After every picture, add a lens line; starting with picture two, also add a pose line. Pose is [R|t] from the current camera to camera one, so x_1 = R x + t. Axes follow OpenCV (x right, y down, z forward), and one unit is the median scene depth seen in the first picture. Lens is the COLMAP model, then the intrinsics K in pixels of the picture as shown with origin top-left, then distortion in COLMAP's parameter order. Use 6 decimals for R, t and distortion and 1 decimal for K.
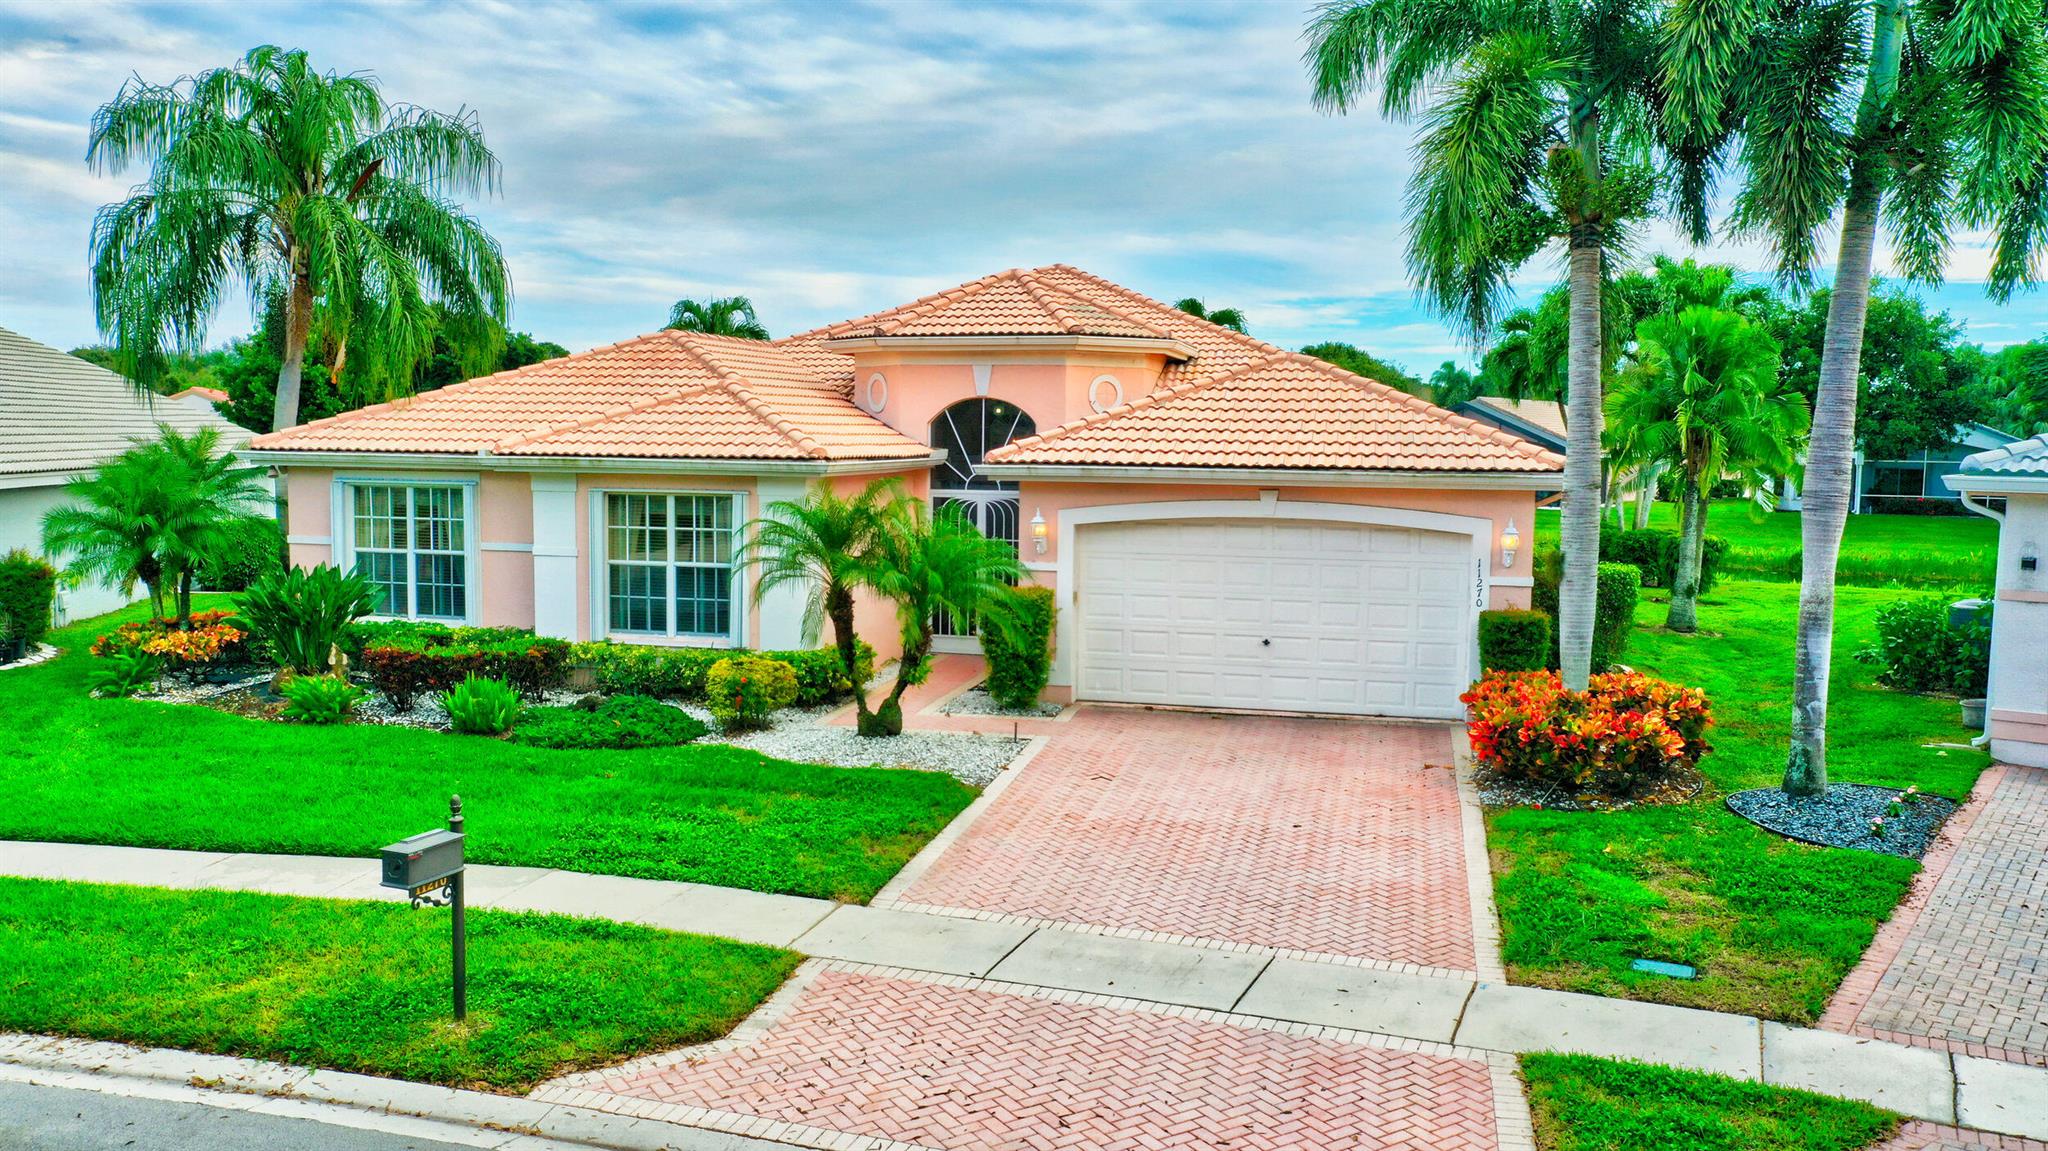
lens RADIAL K [[1607.5, 0, 1024.0], [0, 1607.5, 575.5], [0, 0, 1]] dist [-0.023302, -0.001874]
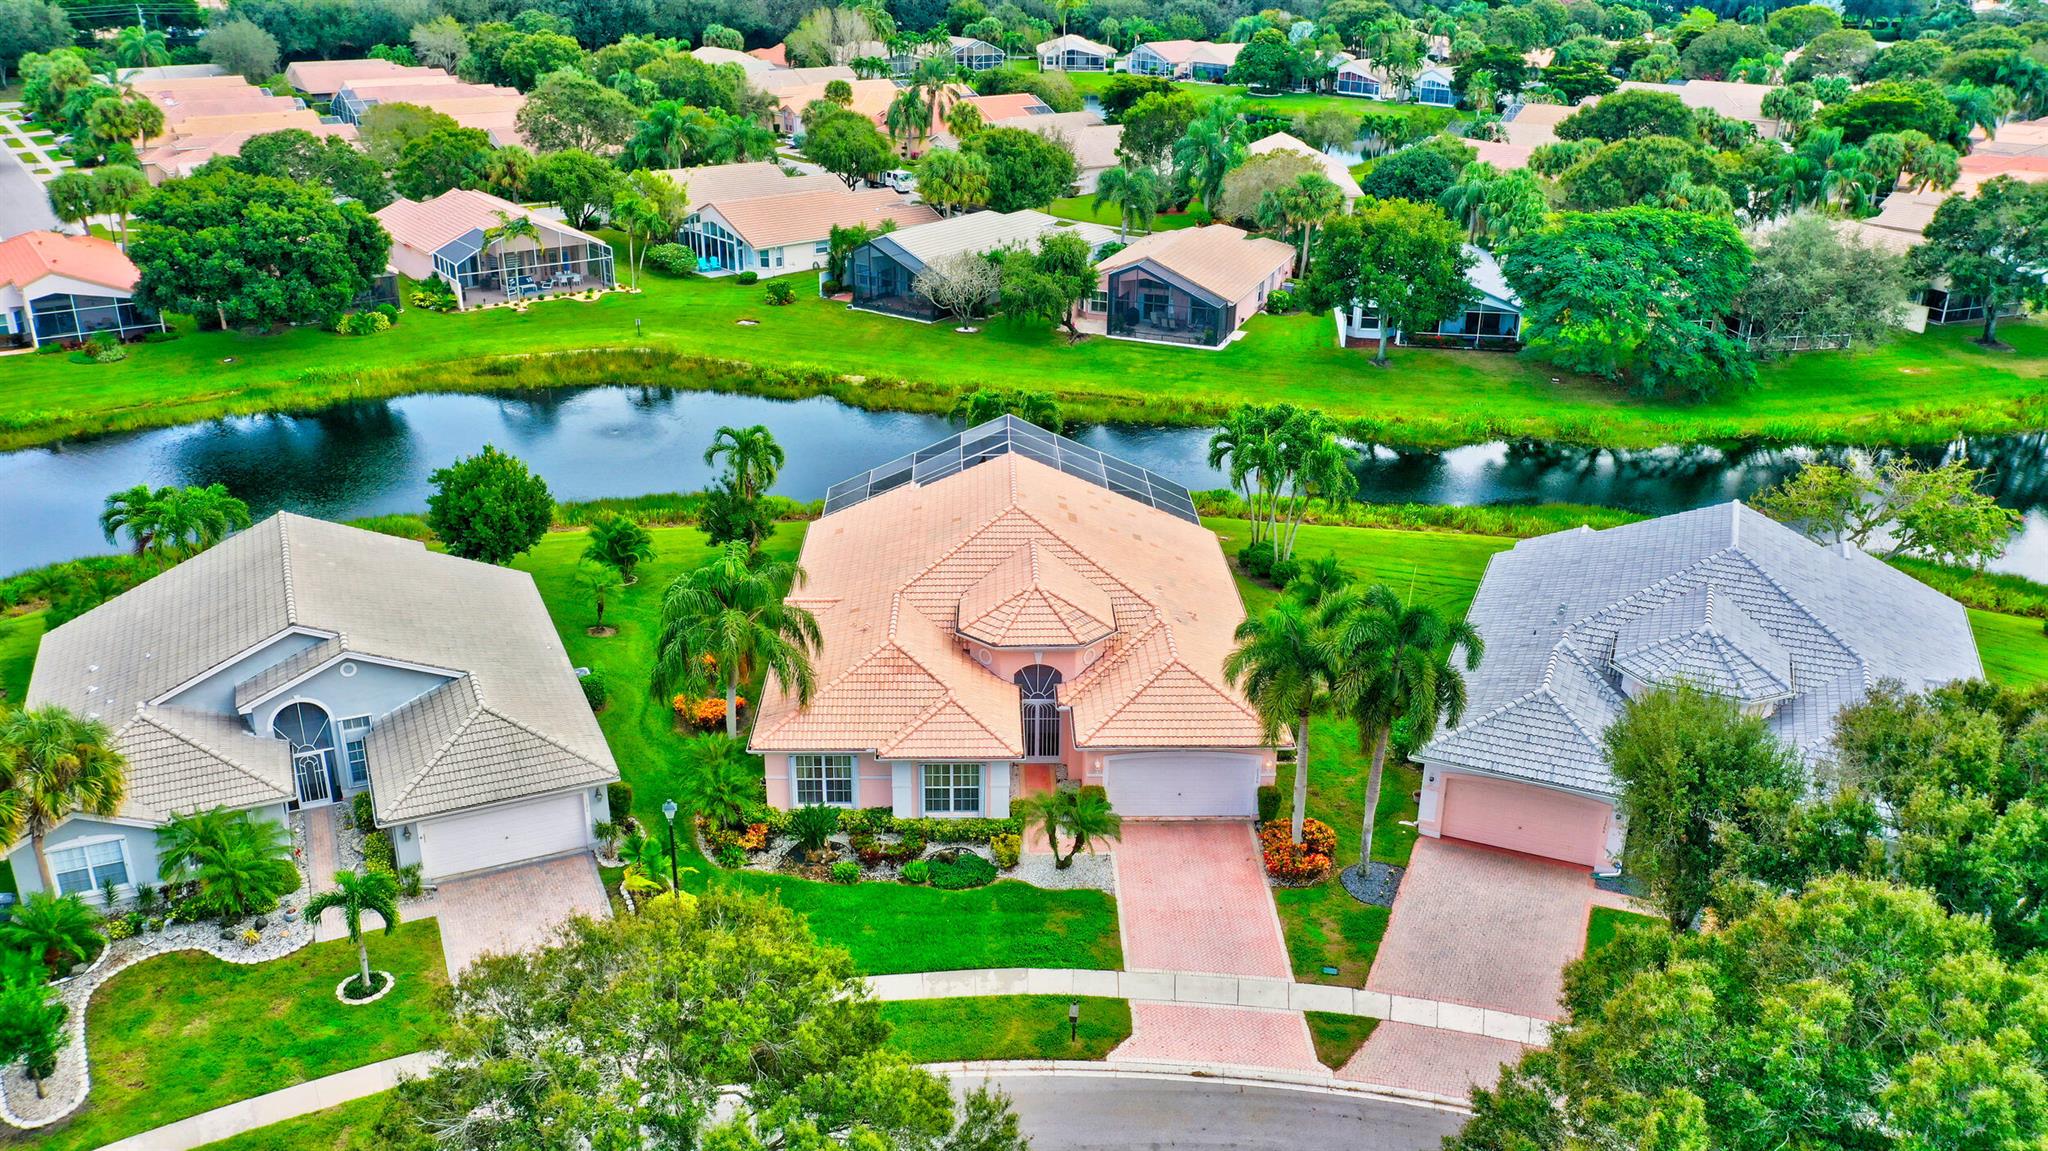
lens RADIAL K [[1622.8, 0, 1024.0], [0, 1622.8, 575.5], [0, 0, 1]] dist [-0.002839, 0.000430]
pose [[0.966093, -0.103289, 0.236634, -0.680524], [0.026070, 0.950835, 0.308597, -1.109982], [-0.256875, -0.291965, 0.921288, -1.284322]]
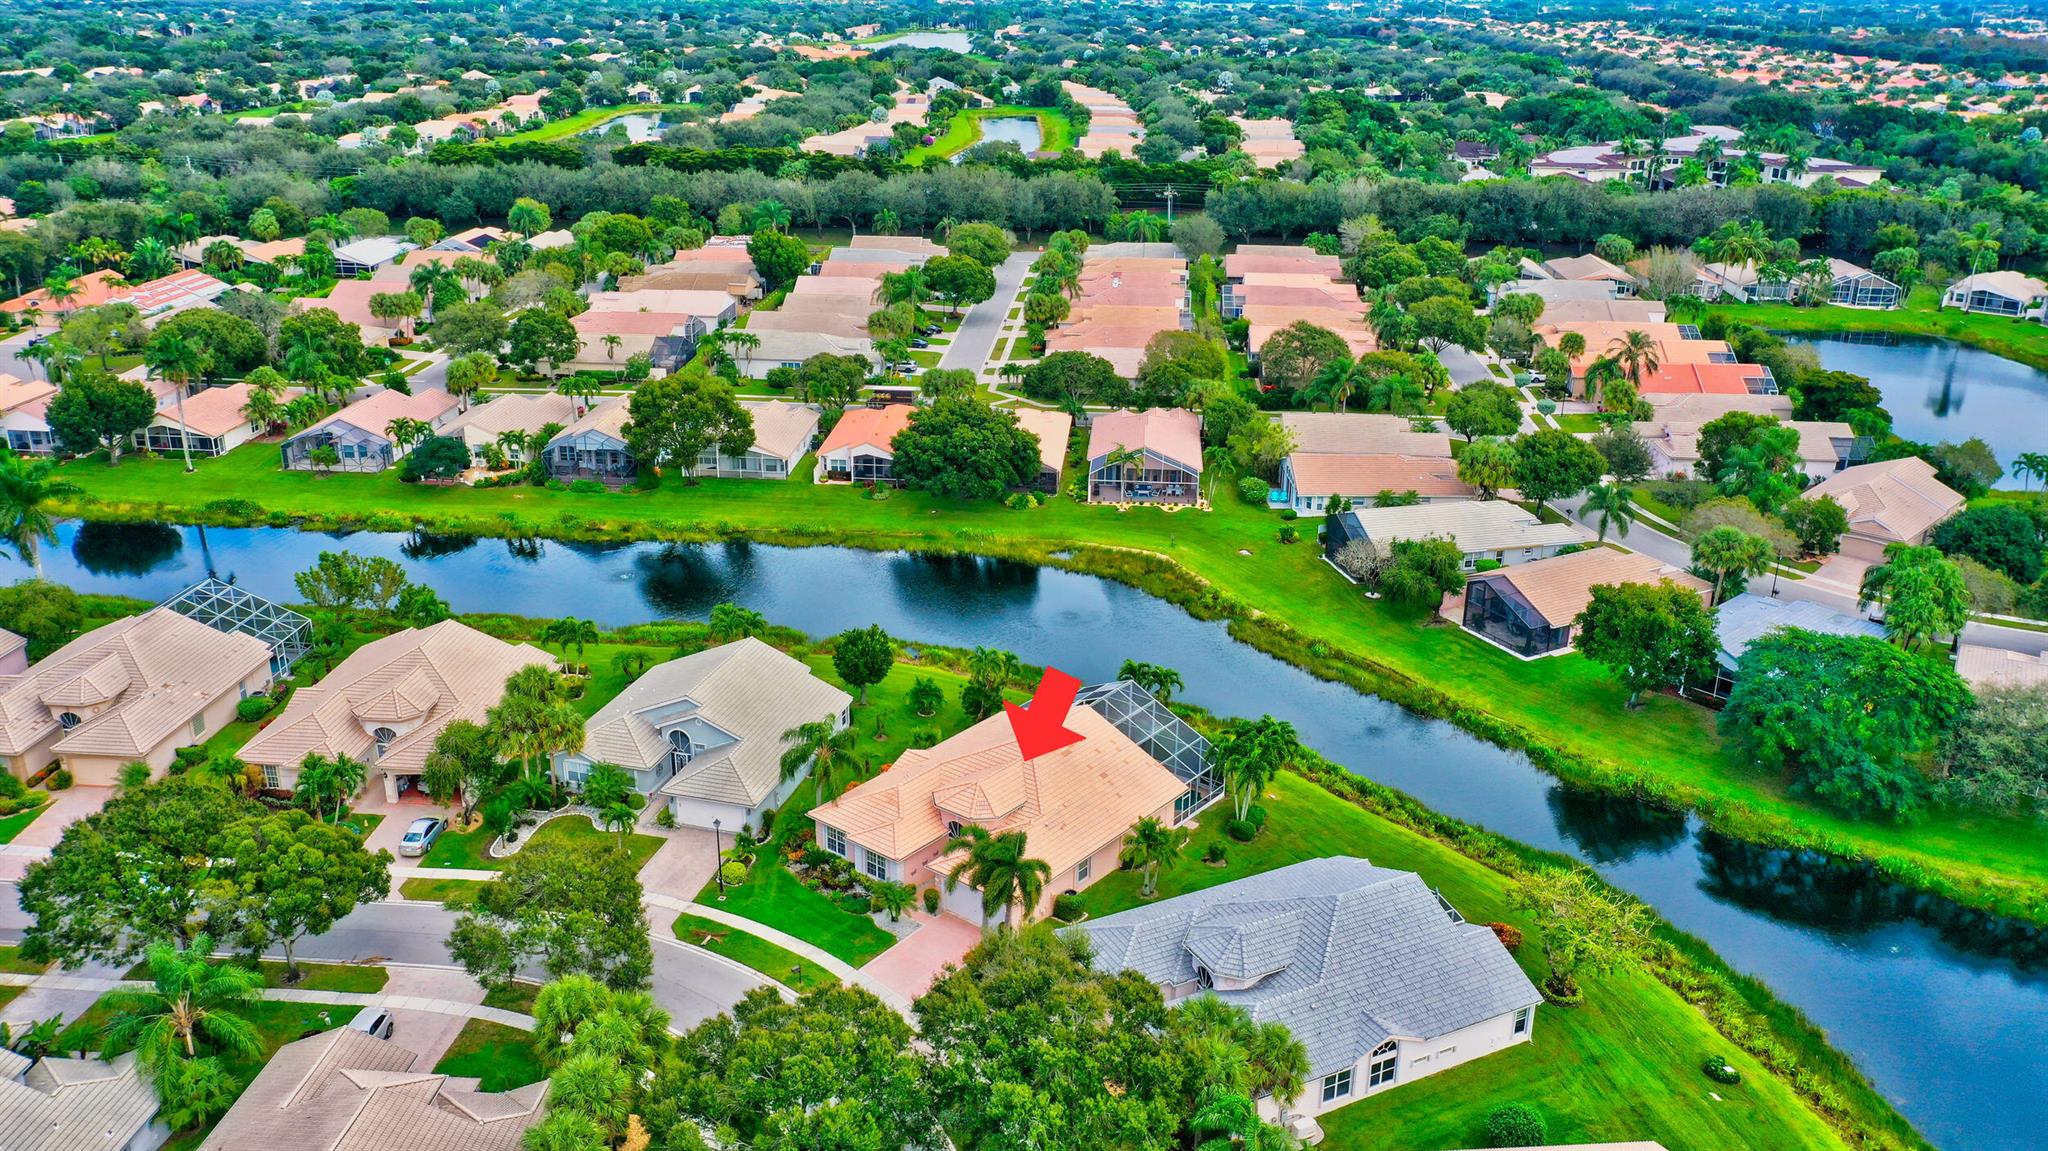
lens RADIAL K [[1622.8, 0, 1024.0], [0, 1622.8, 575.5], [0, 0, 1]] dist [-0.002839, 0.000430]
pose [[0.905560, 0.145318, -0.398551, 2.098564], [-0.033694, 0.961168, 0.273901, -2.288834], [0.422877, -0.234605, 0.875292, -3.044818]]
